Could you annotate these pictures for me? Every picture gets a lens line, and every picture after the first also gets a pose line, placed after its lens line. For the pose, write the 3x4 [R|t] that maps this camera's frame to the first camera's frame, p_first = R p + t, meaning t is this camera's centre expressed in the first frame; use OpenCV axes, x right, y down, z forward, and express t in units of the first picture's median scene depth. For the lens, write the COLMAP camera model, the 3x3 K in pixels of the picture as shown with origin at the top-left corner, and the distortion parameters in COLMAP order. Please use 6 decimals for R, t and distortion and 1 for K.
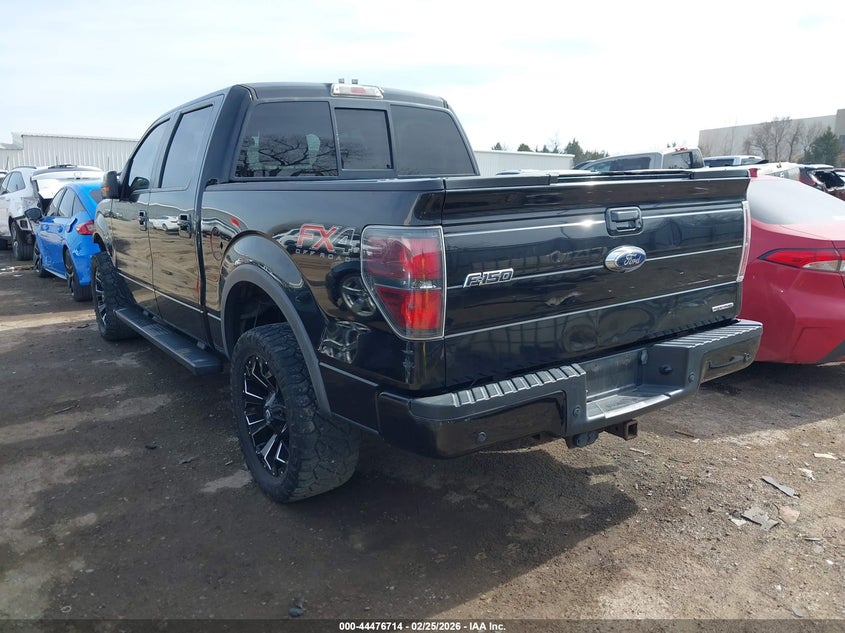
lens RADIAL K [[659.5, 0, 422.5], [0, 659.5, 316.5], [0, 0, 1]] dist [-0.004172, 0.003998]
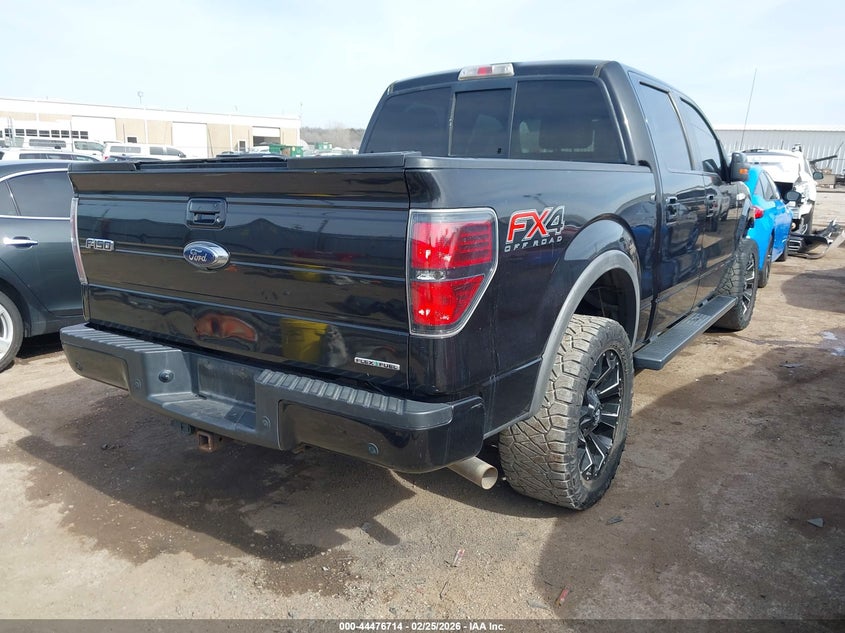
lens RADIAL K [[659.5, 0, 422.5], [0, 659.5, 316.5], [0, 0, 1]] dist [-0.004172, 0.003998]
pose [[0.340961, 0.202415, -0.918027, 1.113948], [-0.180154, 0.972514, 0.147519, -0.171132], [0.922654, 0.115088, 0.368055, 0.835099]]
